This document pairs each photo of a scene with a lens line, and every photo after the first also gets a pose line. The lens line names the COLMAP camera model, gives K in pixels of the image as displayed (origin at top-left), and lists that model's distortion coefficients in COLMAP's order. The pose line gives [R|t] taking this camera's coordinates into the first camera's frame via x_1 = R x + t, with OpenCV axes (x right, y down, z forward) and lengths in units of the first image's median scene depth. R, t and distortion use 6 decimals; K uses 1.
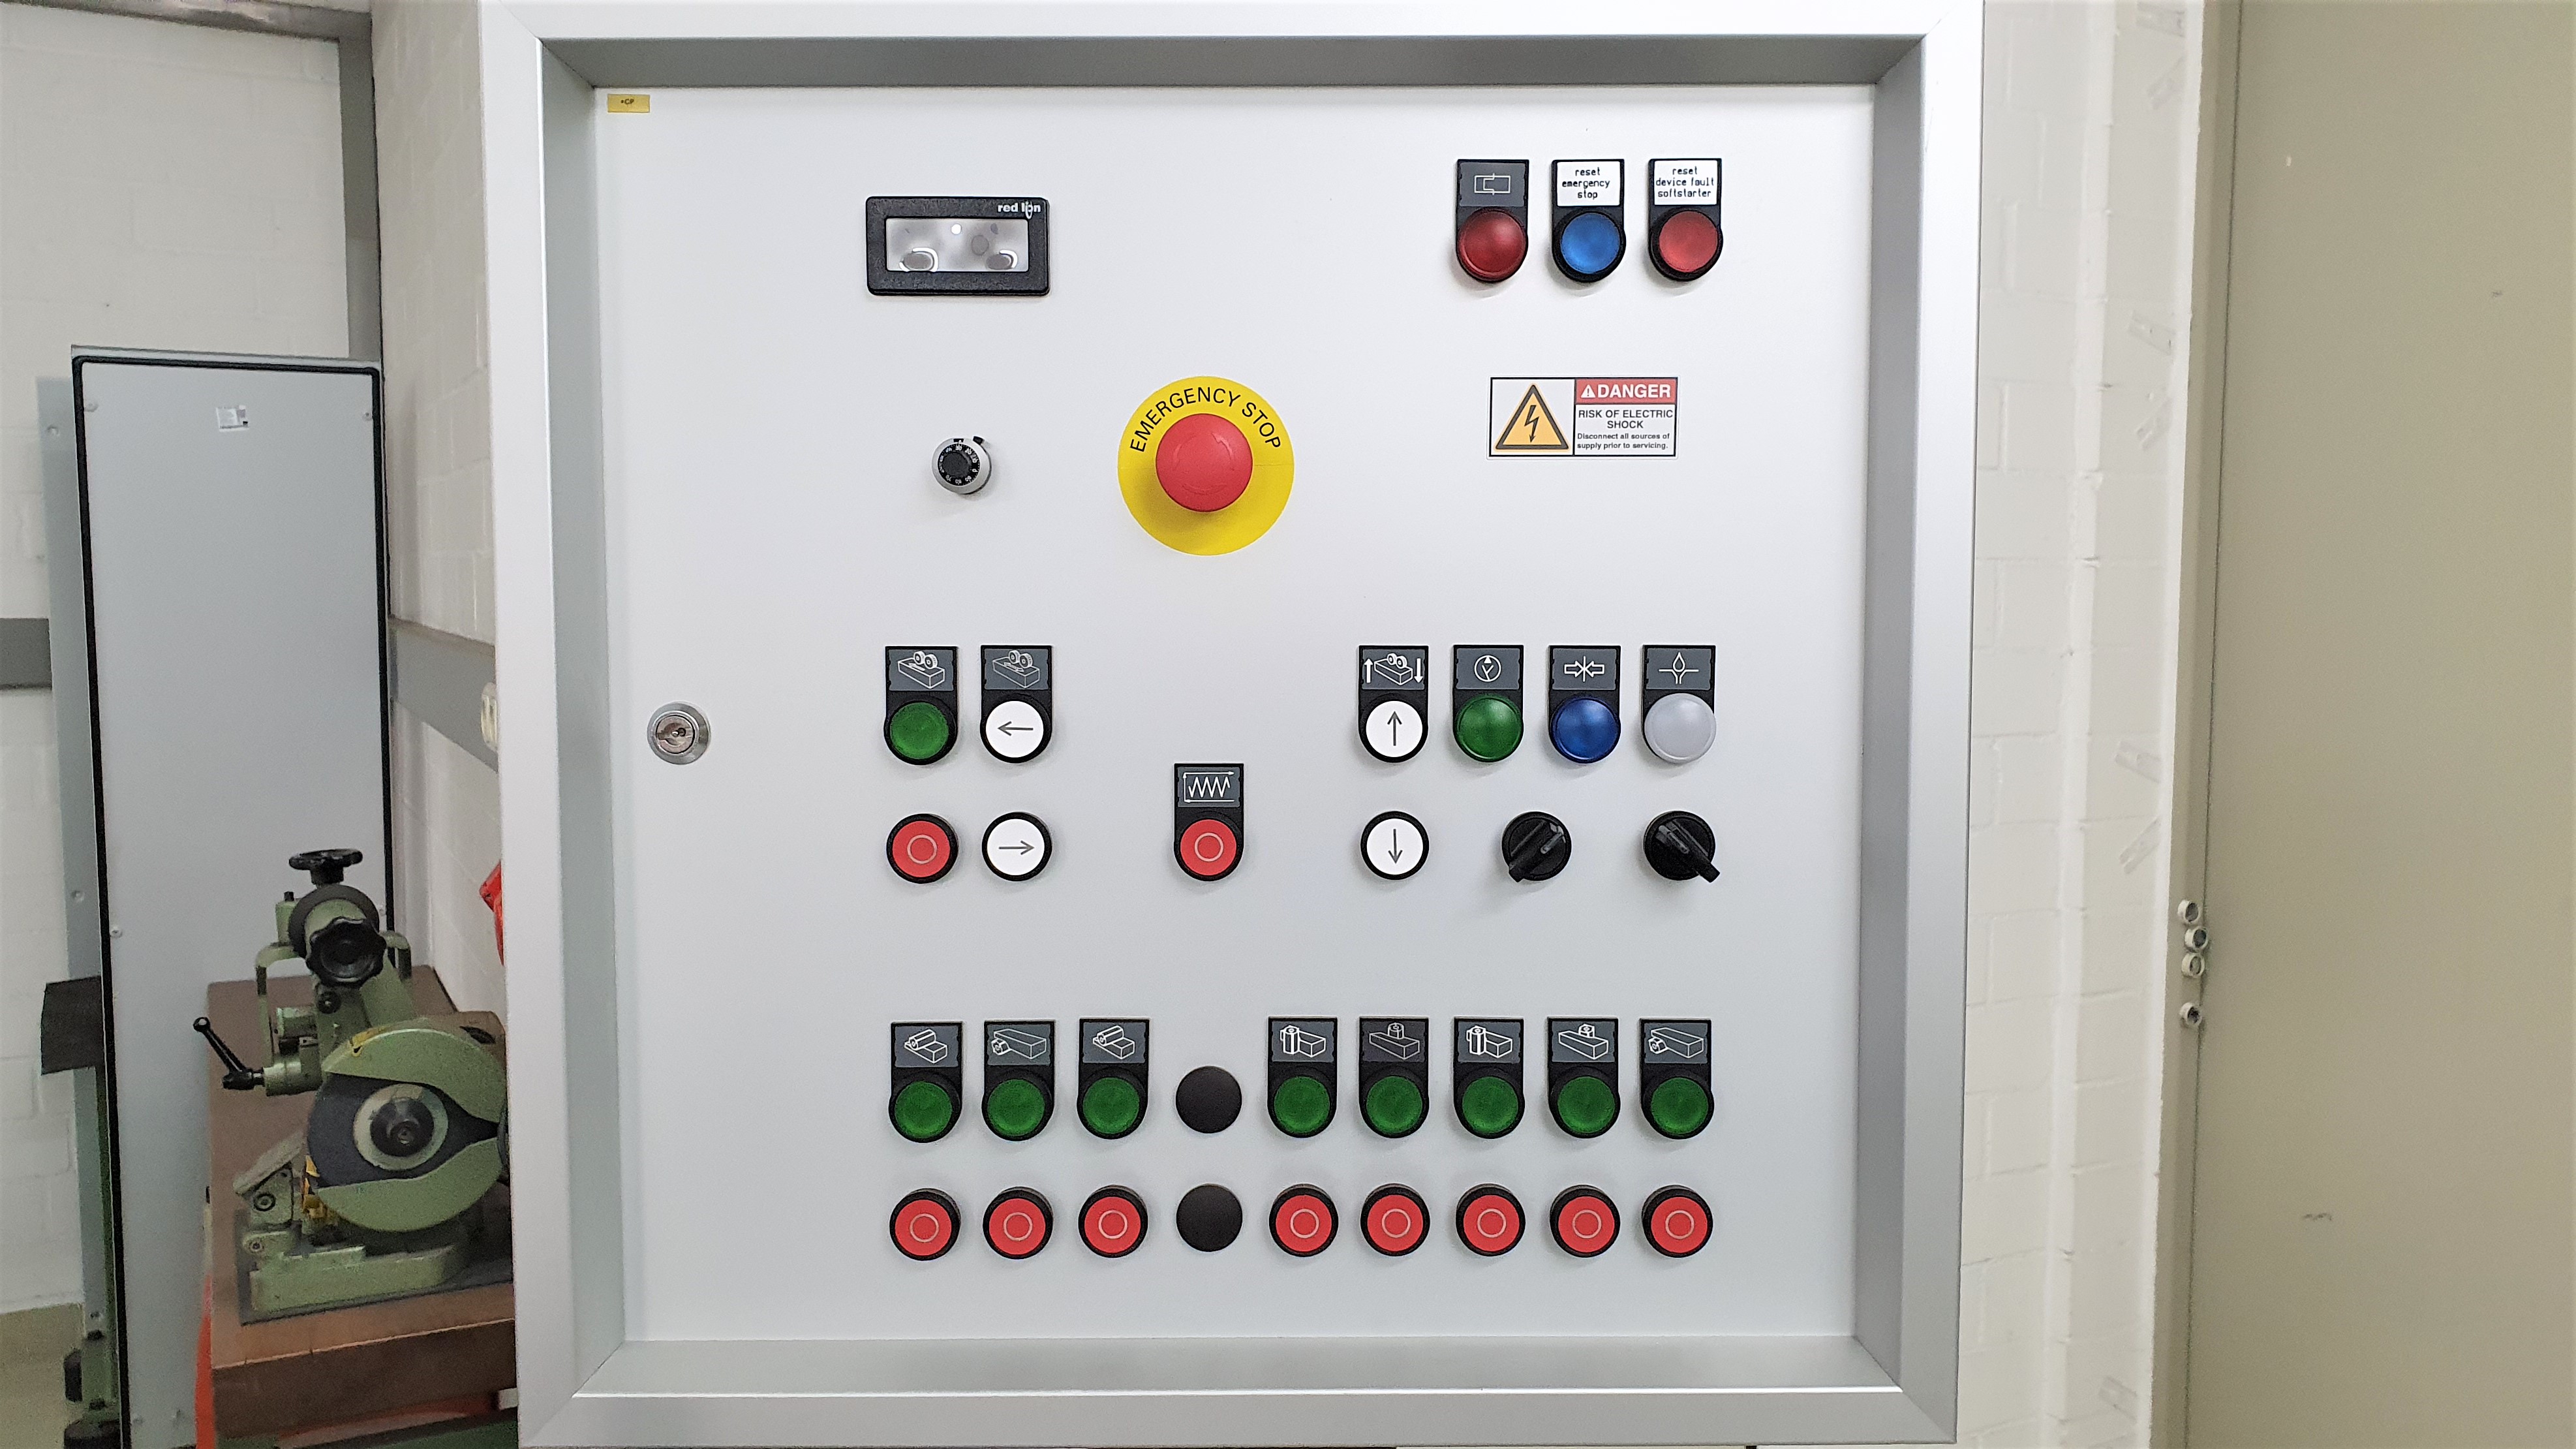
lens RADIAL K [[2033.4, 0, 1265.0], [0, 2033.4, 701.4], [0, 0, 1]] dist [0.051007, -0.059637]
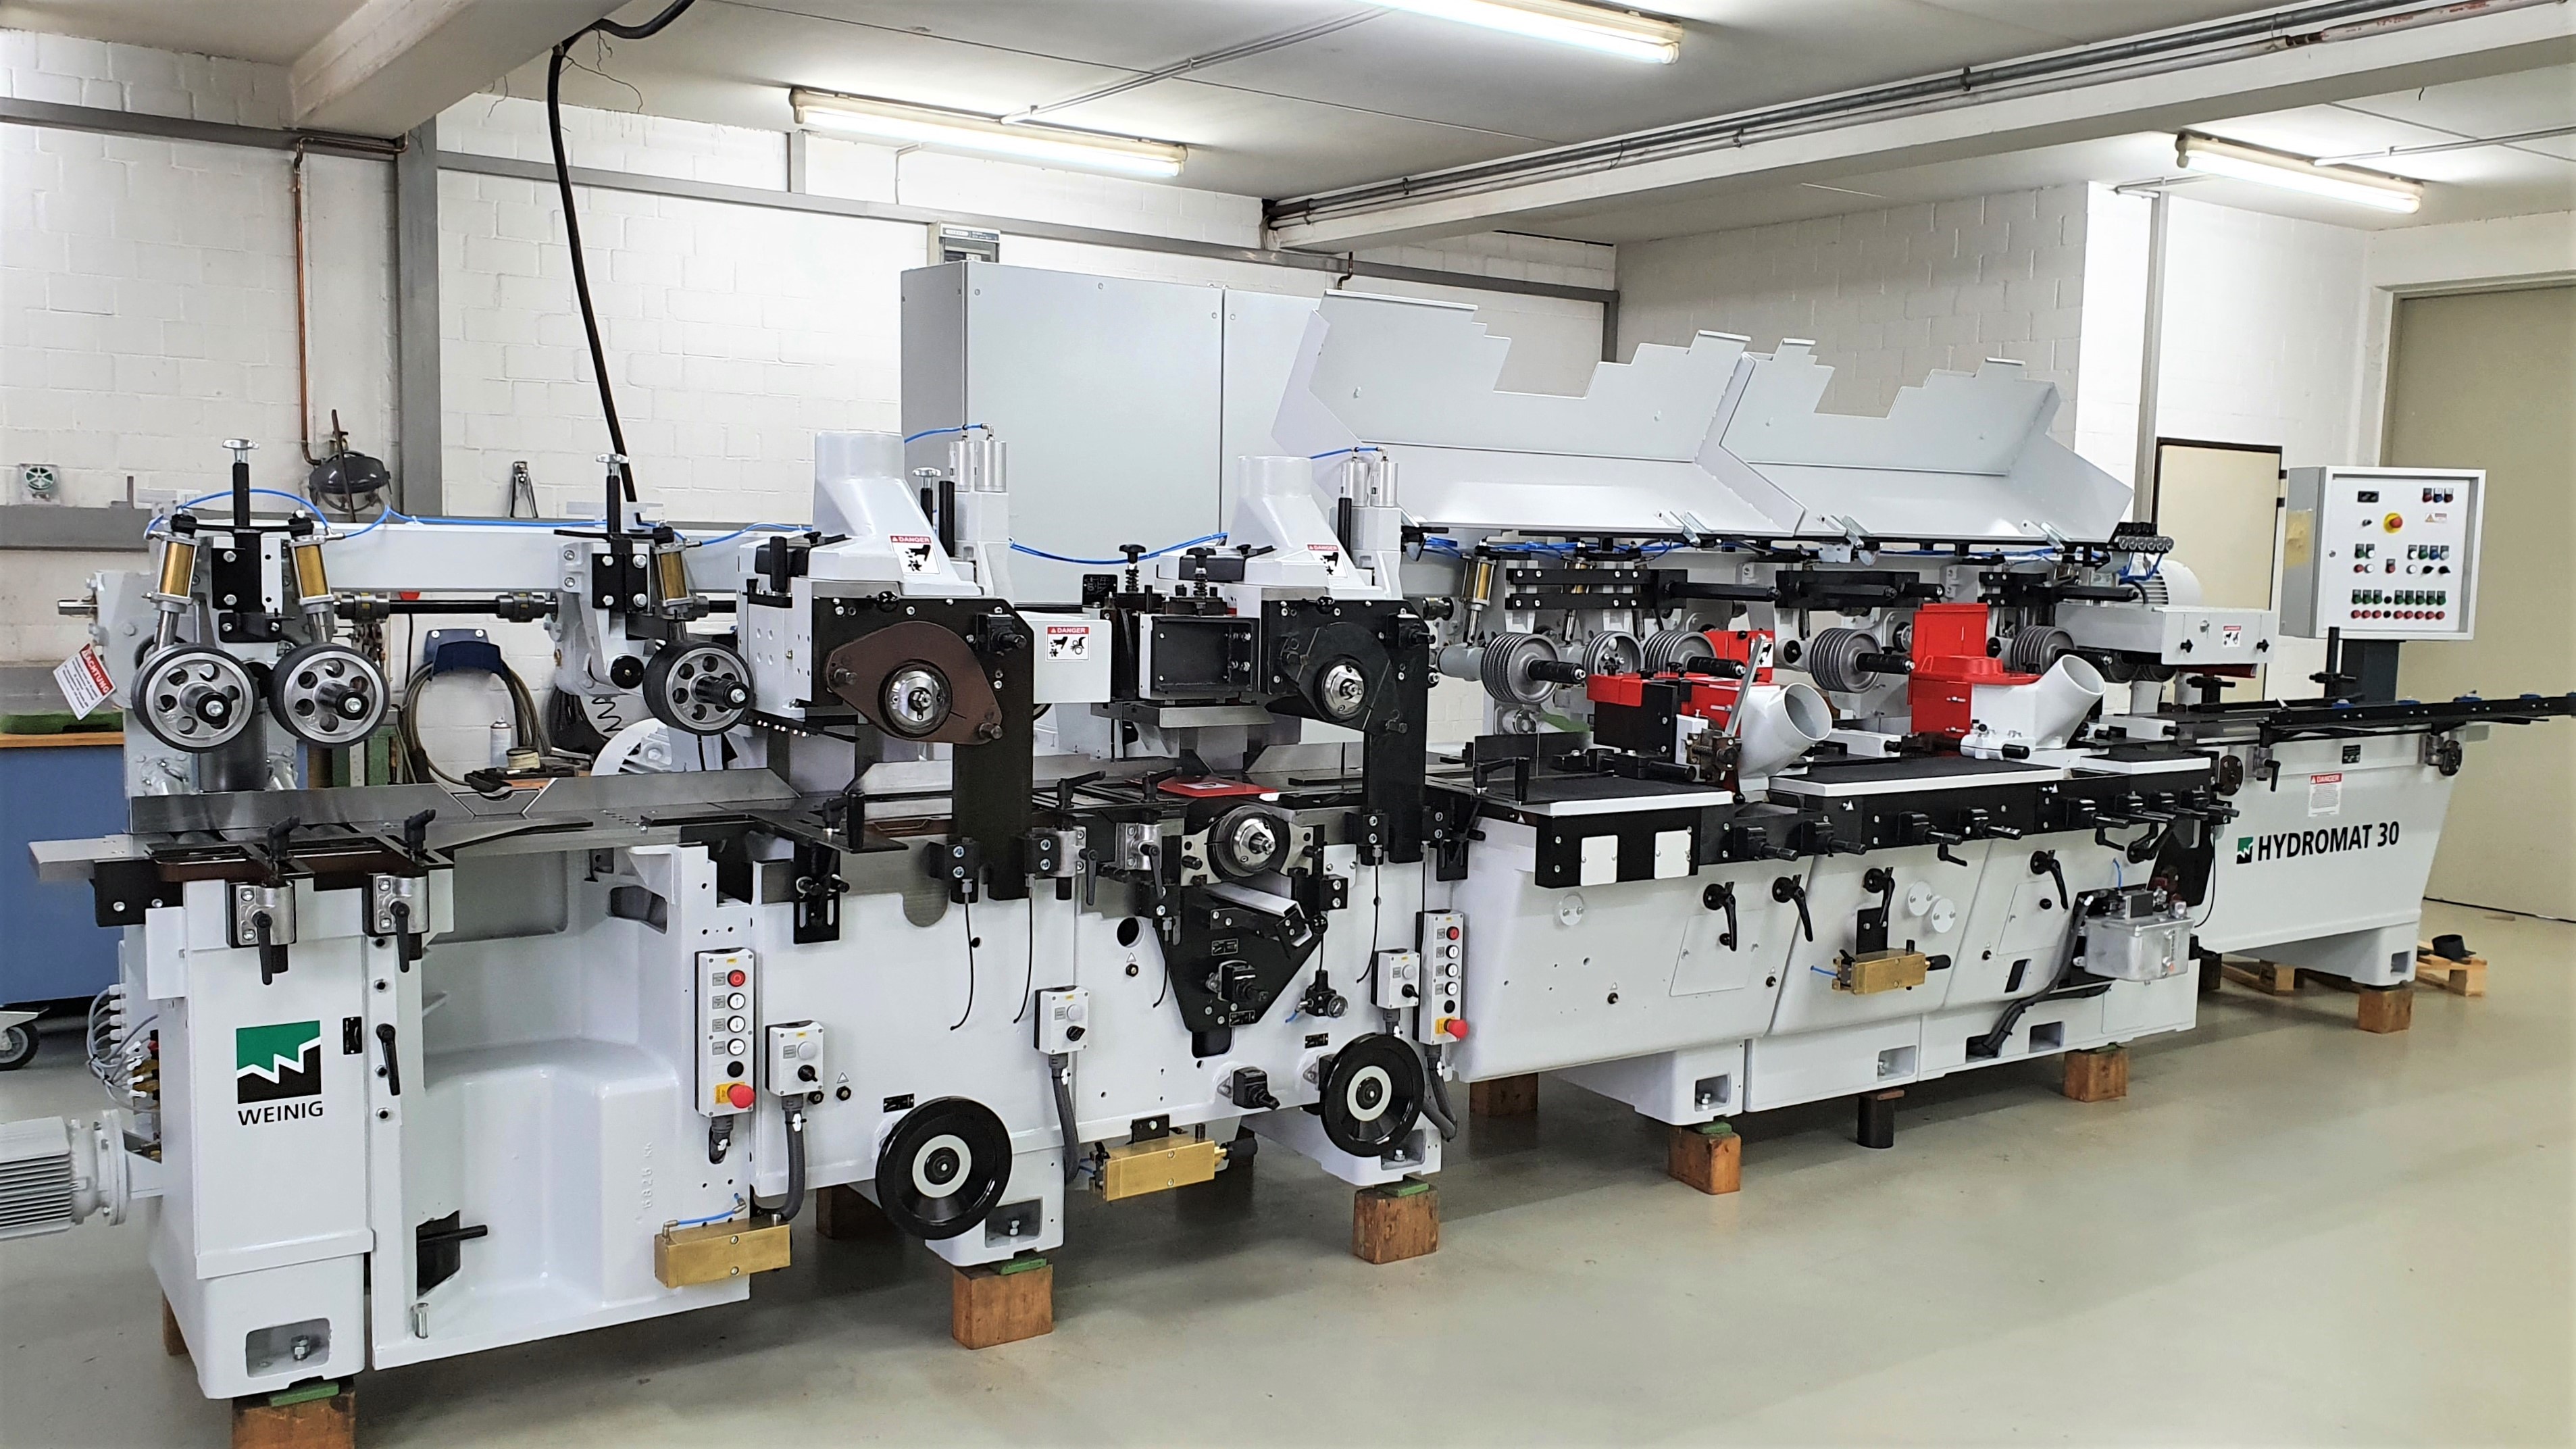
lens RADIAL K [[2109.8, 0, 1293.5], [0, 2109.8, 713.1], [0, 0, 1]] dist [0.054955, -0.060547]
pose [[0.994275, 0.013104, 0.106049, -5.370132], [-0.016531, 0.999367, 0.031495, 0.457191], [-0.105569, -0.033068, 0.993862, -7.164255]]
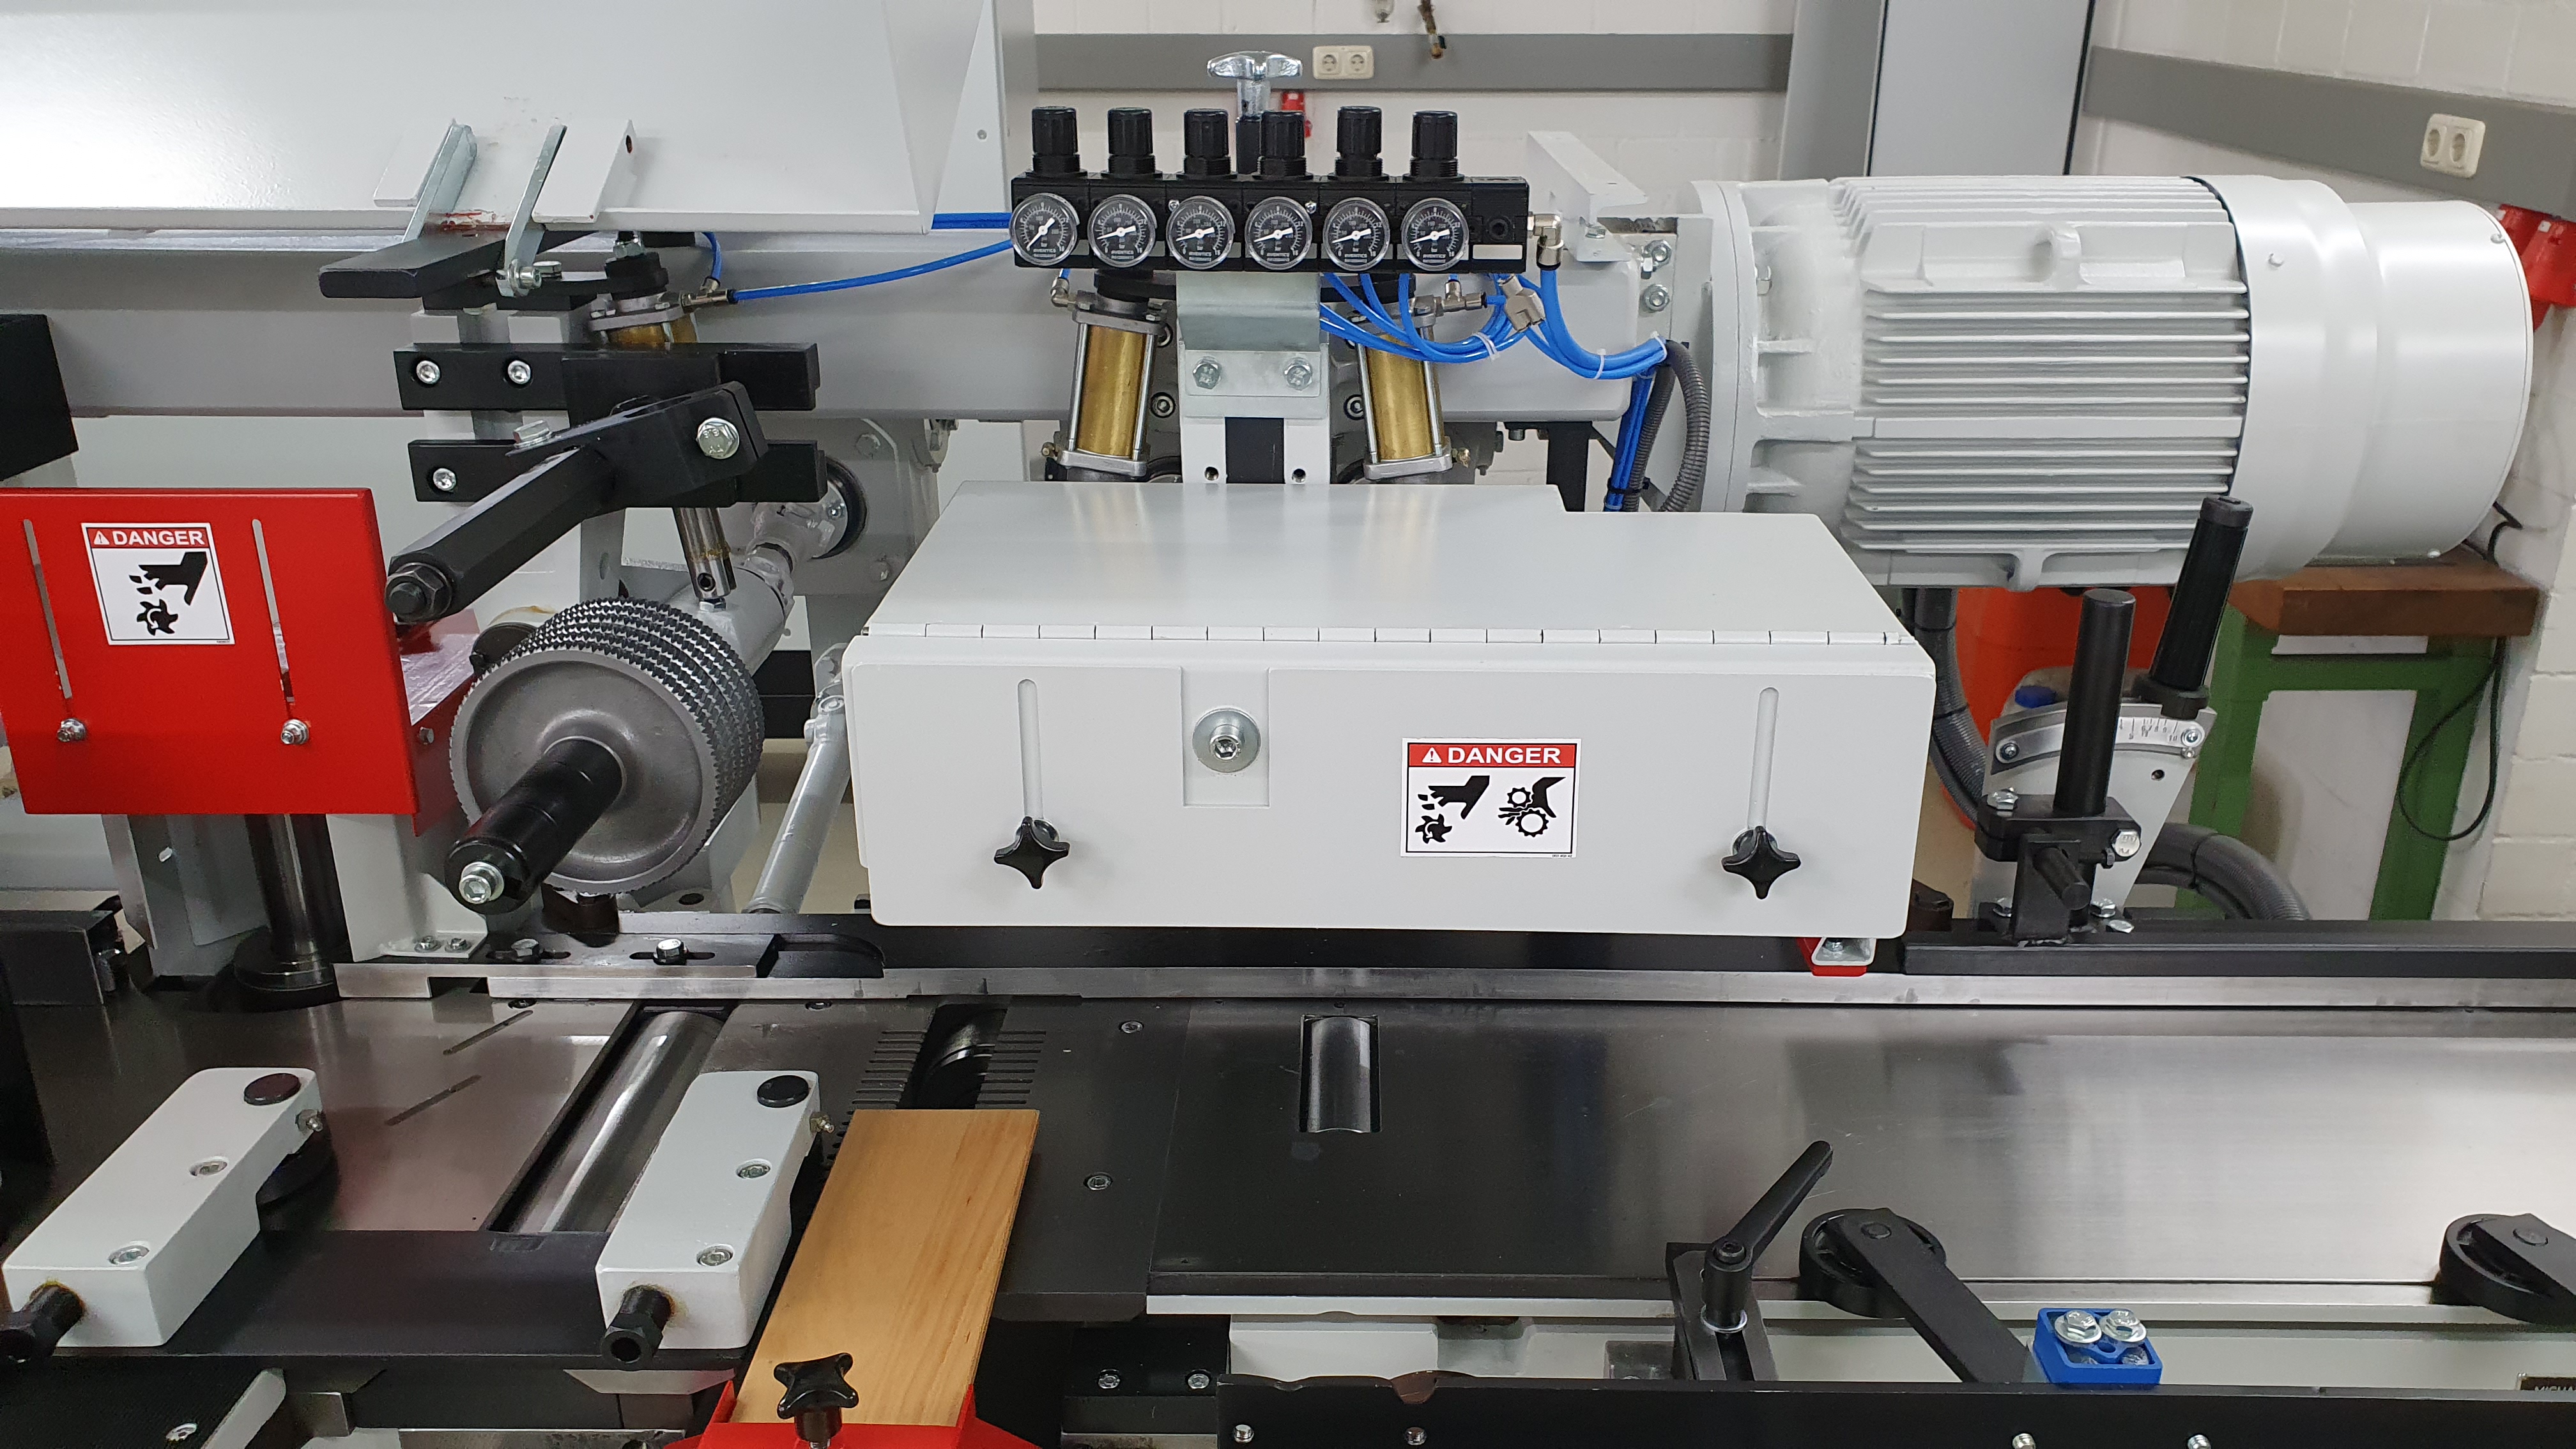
lens RADIAL K [[2033.1, 0, 1304.7], [0, 2033.1, 750.4], [0, 0, 1]] dist [0.051007, -0.059637]
pose [[0.869251, 0.172888, -0.463155, -0.961839], [-0.021152, 0.949005, 0.314550, -0.046739], [0.493918, -0.263626, 0.828581, -1.393460]]
